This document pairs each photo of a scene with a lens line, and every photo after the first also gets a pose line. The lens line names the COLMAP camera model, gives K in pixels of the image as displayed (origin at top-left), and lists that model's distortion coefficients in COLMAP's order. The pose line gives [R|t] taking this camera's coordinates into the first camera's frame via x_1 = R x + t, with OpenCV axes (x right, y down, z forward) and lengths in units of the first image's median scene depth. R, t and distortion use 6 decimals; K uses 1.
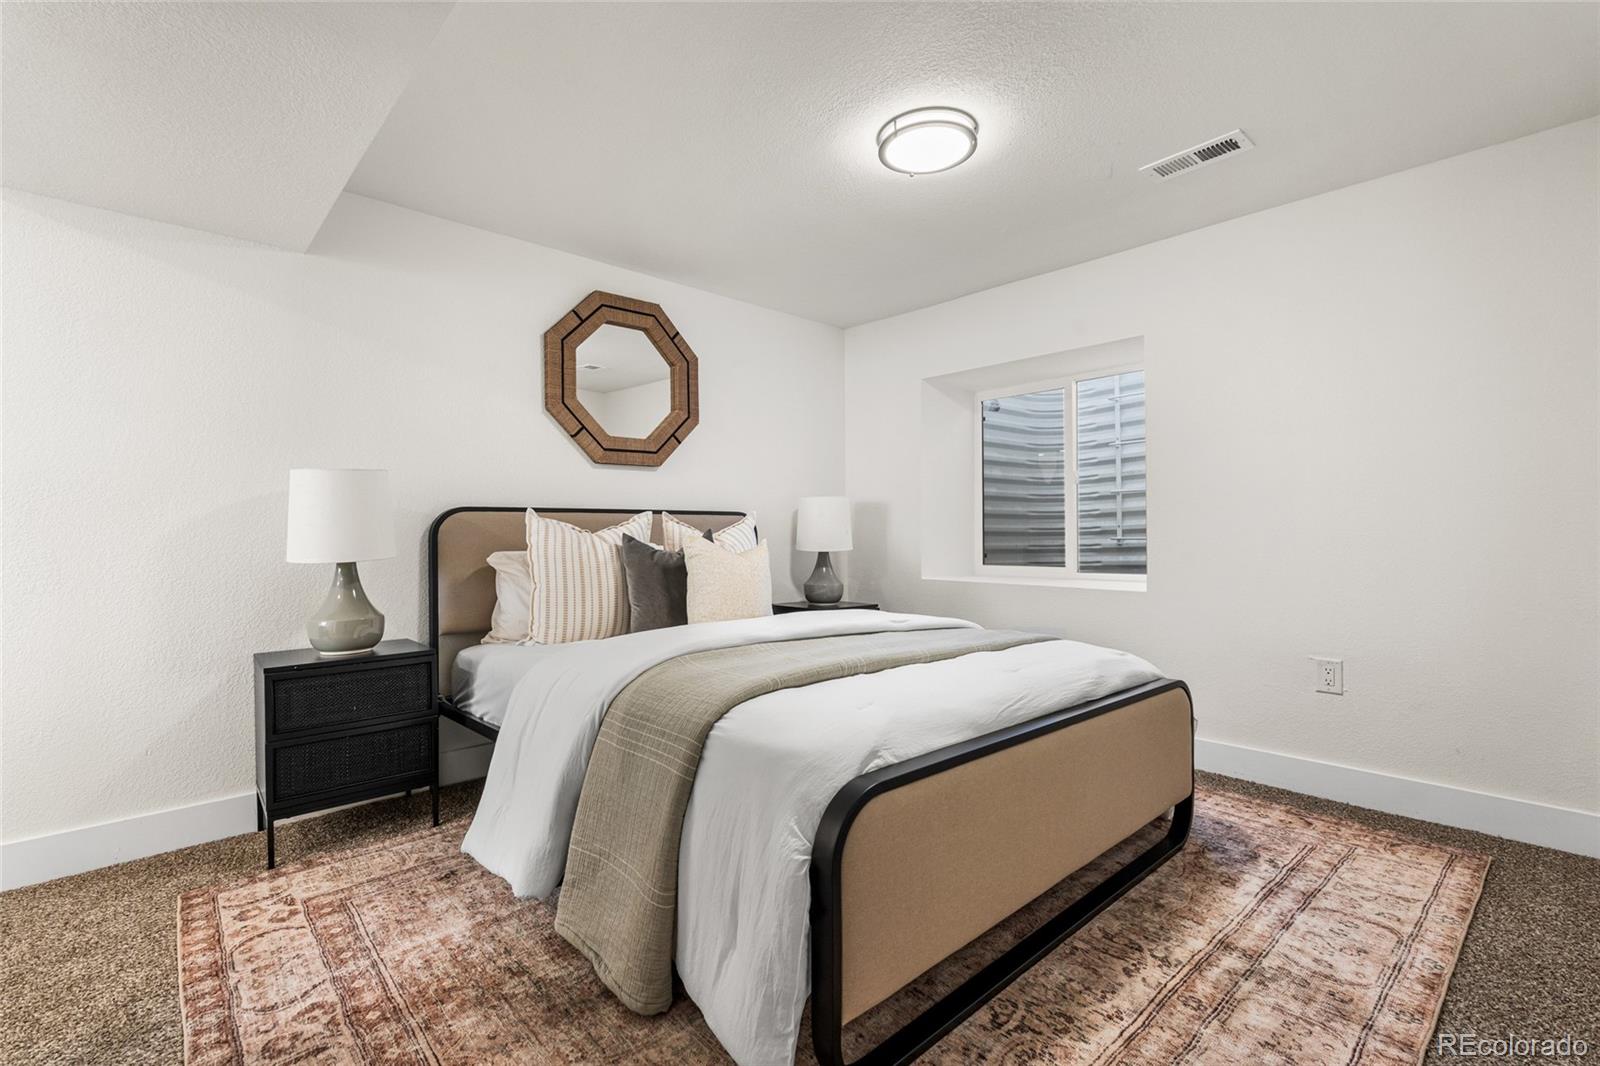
lens RADIAL K [[709.8, 0, 796.8], [0, 709.8, 531.3], [0, 0, 1]] dist [-0.002973, 0.000727]
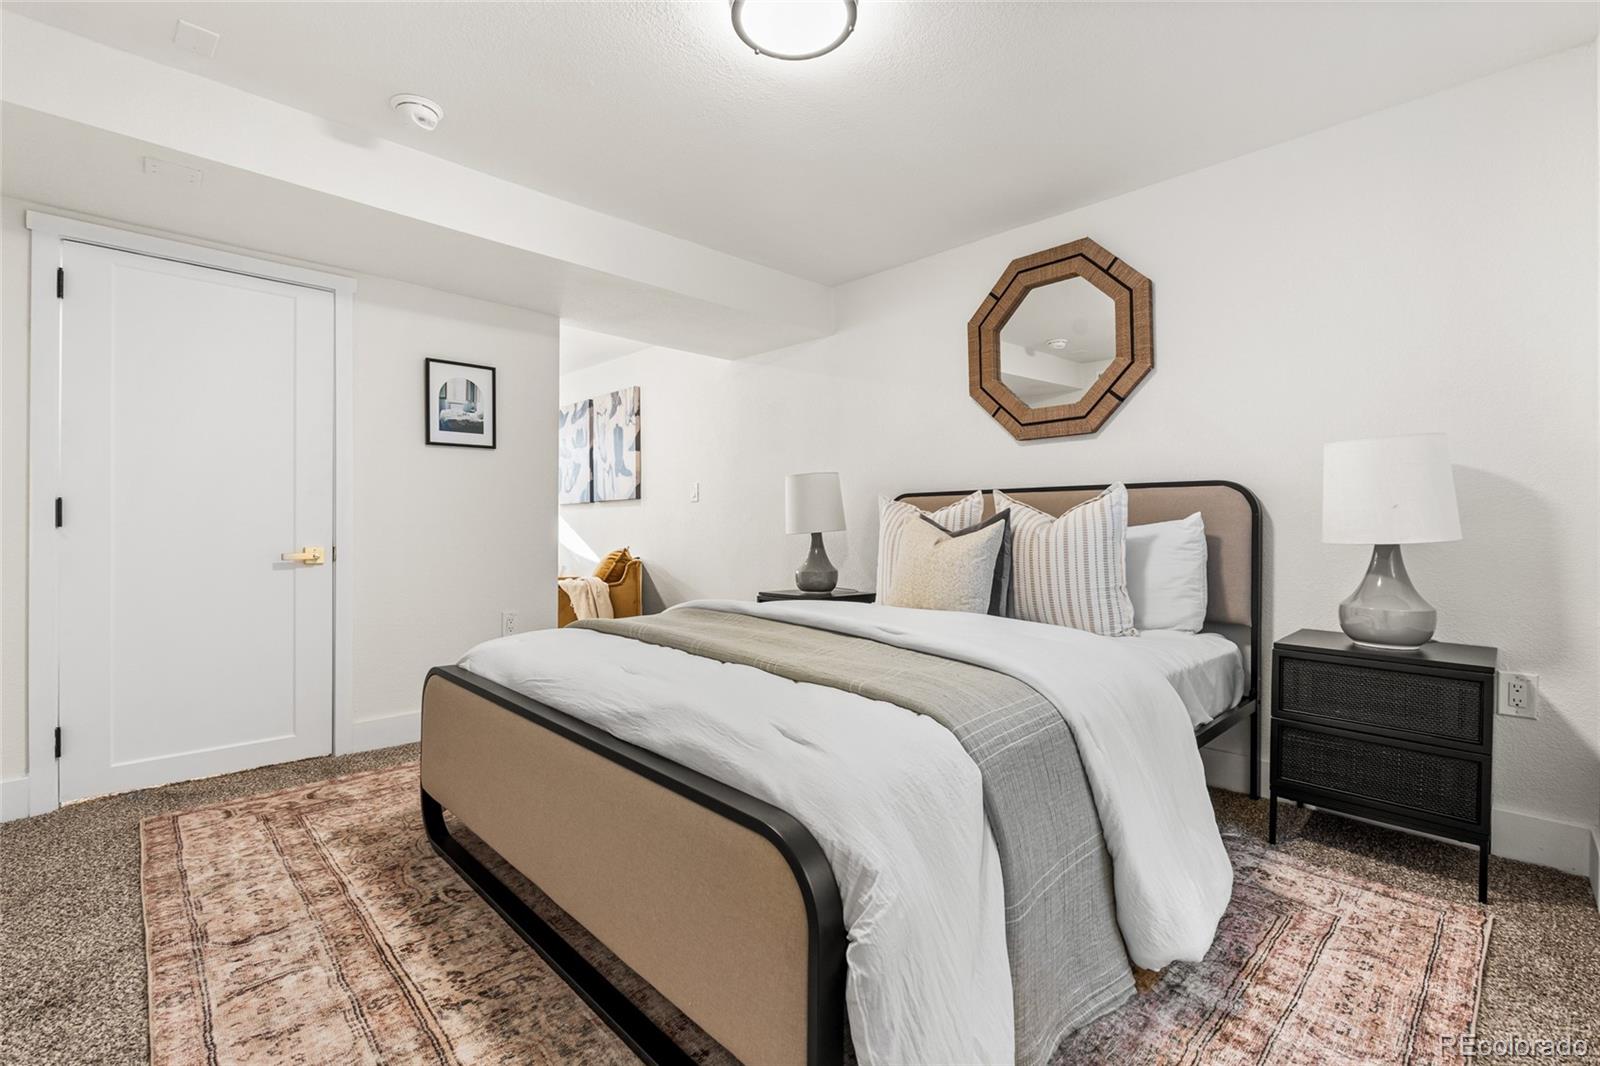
lens RADIAL K [[709.8, 0, 797.8], [0, 709.8, 530.7], [0, 0, 1]] dist [-0.002973, 0.000727]
pose [[0.028296, 0.017378, -0.999449, 0.676350], [0.010266, 0.999791, 0.017675, 0.005048], [0.999547, -0.010761, 0.028111, 0.683369]]
